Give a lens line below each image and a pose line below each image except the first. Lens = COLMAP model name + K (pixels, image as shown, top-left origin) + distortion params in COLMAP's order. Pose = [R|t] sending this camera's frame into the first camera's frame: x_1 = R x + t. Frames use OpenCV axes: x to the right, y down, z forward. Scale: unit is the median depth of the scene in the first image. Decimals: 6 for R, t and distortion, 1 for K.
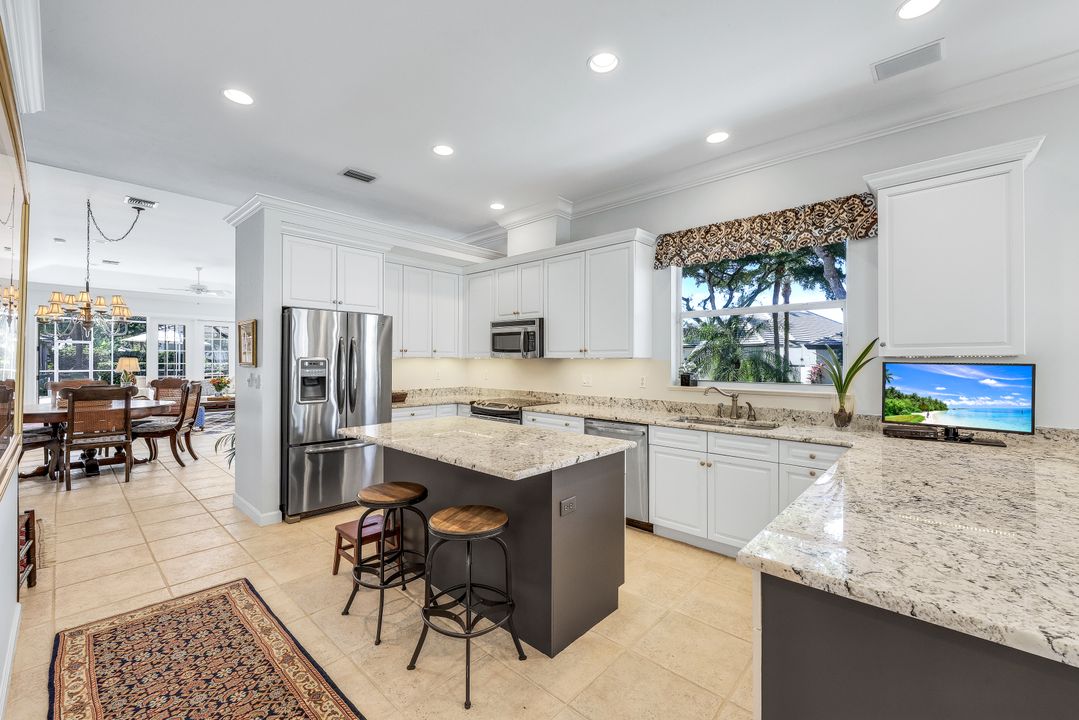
lens RADIAL K [[438.4, 0, 538.3], [0, 438.4, 357.6], [0, 0, 1]] dist [-0.000855, 0.000012]
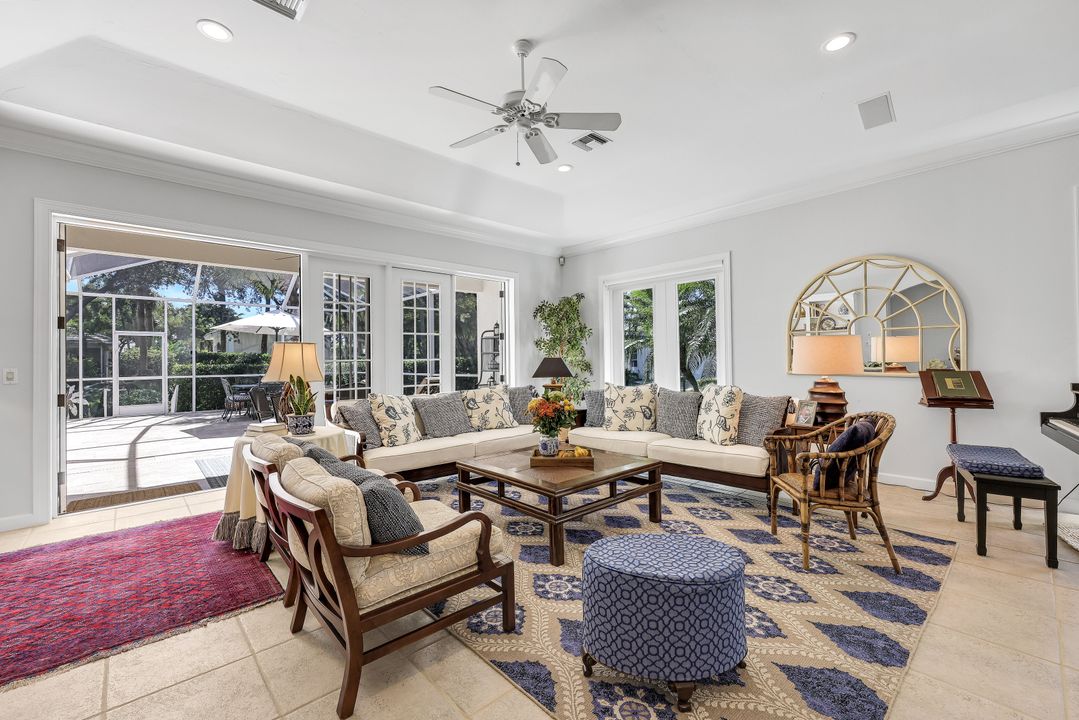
lens RADIAL K [[451.0, 0, 540.6], [0, 451.0, 354.6], [0, 0, 1]] dist [0.002120, 0.000559]
pose [[0.996399, -0.017854, -0.082890, -1.800057], [0.017499, 0.999834, -0.005014, 0.039366], [0.082966, 0.003546, 0.996546, 1.660491]]
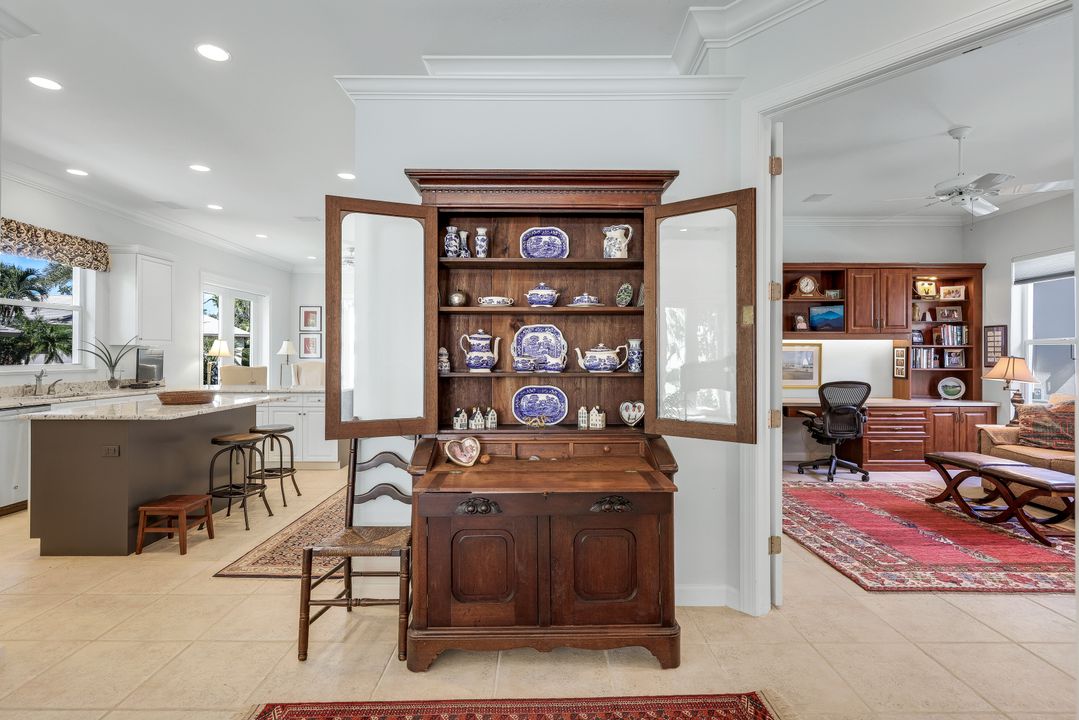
lens RADIAL K [[528.8, 0, 533.1], [0, 528.8, 353.6], [0, 0, 1]] dist [-0.000068, 0.000777]
pose [[-0.669529, -0.004033, 0.742775, -1.390635], [-0.010877, 0.999931, -0.004375, 0.016232], [-0.742707, -0.011008, -0.669526, 0.886123]]
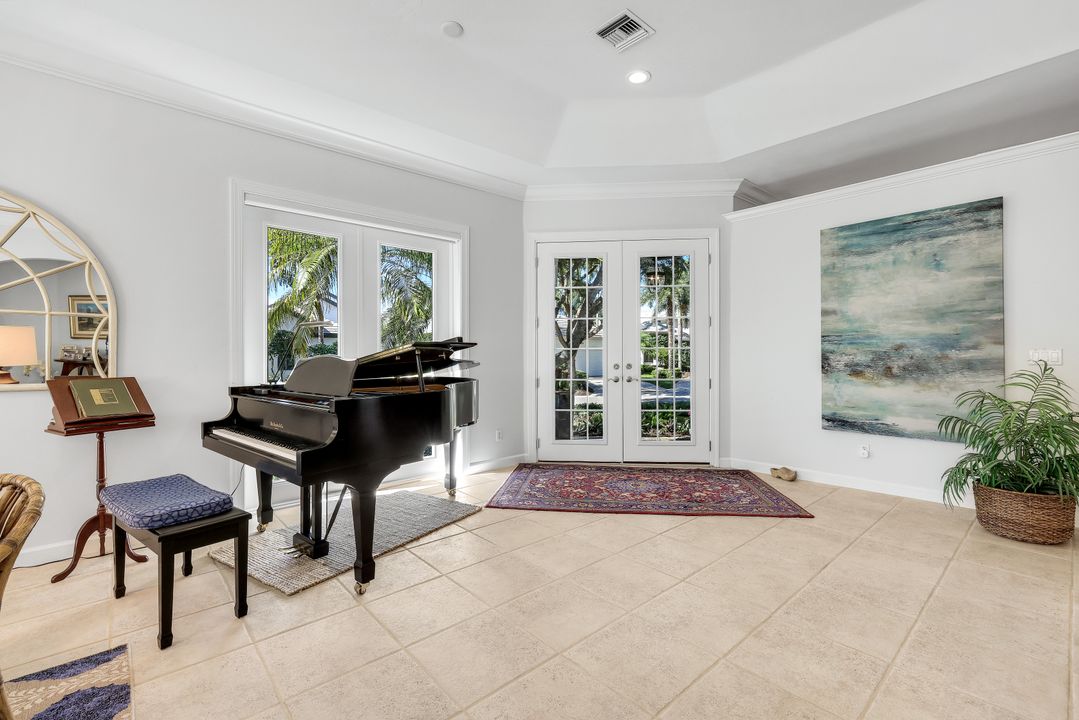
lens RADIAL K [[471.5, 0, 538.6], [0, 471.5, 355.3], [0, 0, 1]] dist [0.001387, -0.000221]
pose [[0.102931, -0.011863, 0.994618, -1.636006], [-0.001557, 0.999926, 0.012087, 0.040030], [-0.994687, -0.002792, 0.102905, 1.976865]]
